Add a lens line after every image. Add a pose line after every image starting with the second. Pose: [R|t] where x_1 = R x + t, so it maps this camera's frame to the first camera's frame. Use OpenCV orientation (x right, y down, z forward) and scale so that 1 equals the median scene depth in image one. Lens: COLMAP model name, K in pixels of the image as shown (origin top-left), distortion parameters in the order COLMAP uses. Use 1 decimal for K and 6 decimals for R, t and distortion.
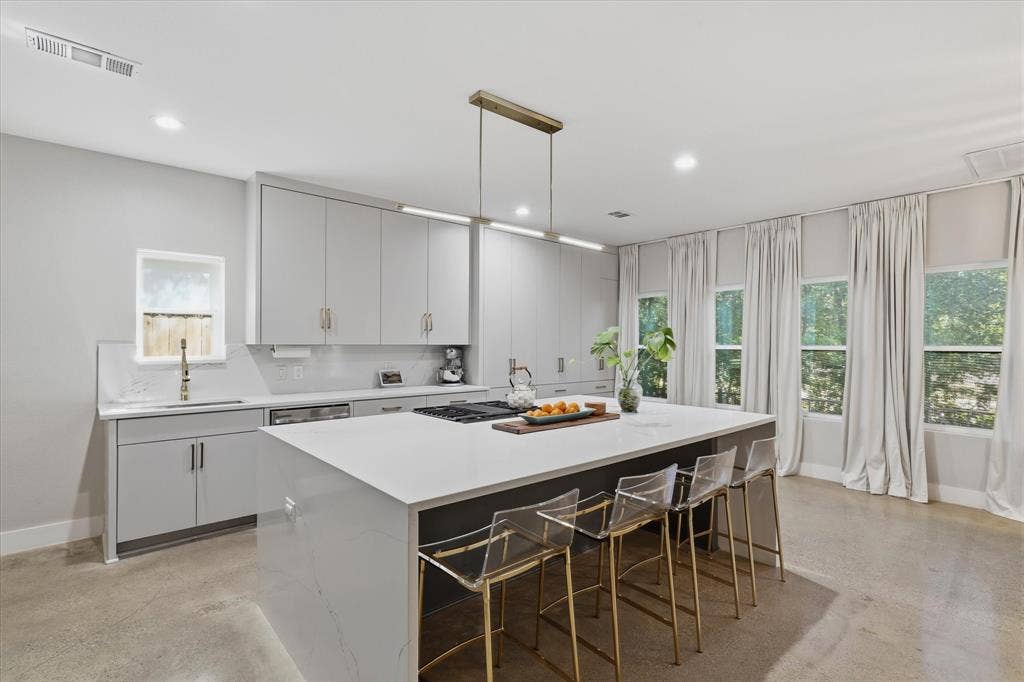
lens RADIAL K [[487.3, 0, 512.2], [0, 487.3, 343.3], [0, 0, 1]] dist [0.001586, 0.000285]
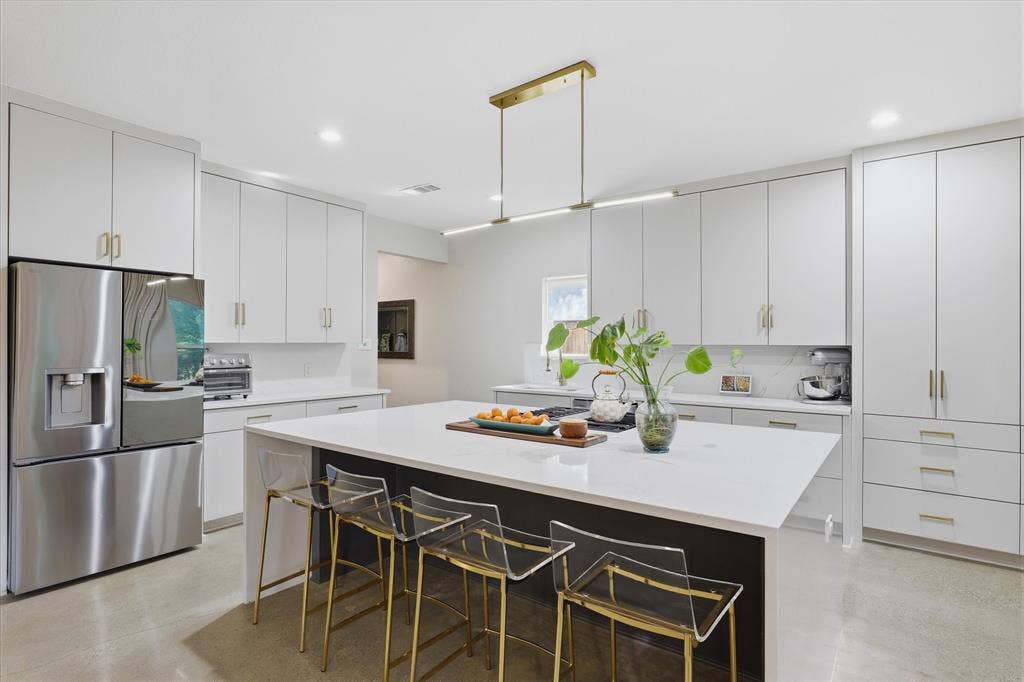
lens RADIAL K [[519.7, 0, 512.0], [0, 519.7, 341.0], [0, 0, 1]] dist [-0.022135, -0.000290]
pose [[0.220040, -0.005324, -0.975476, 0.642365], [-0.002382, 0.999979, -0.005995, 0.002307], [0.975488, 0.003642, 0.220023, 0.508083]]
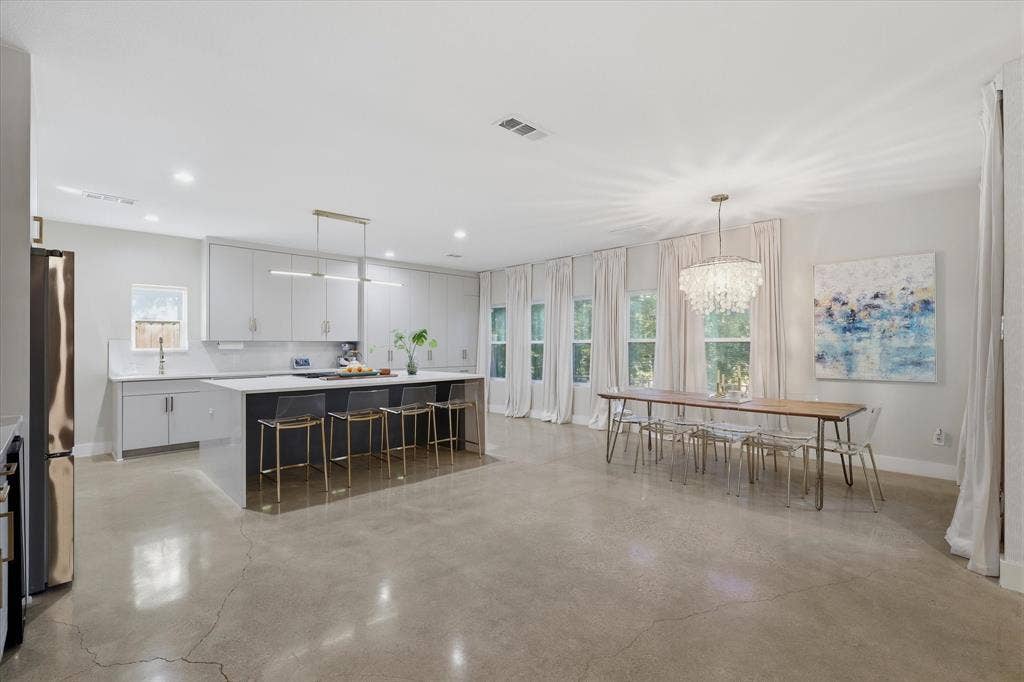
lens RADIAL K [[463.4, 0, 512.0], [0, 463.4, 341.0], [0, 0, 1]] dist [0.001359, 0.000292]
pose [[0.998593, -0.006720, 0.052598, 0.399341], [0.007165, 0.999940, -0.008290, 0.022858], [-0.052539, 0.008655, 0.998581, -0.585456]]
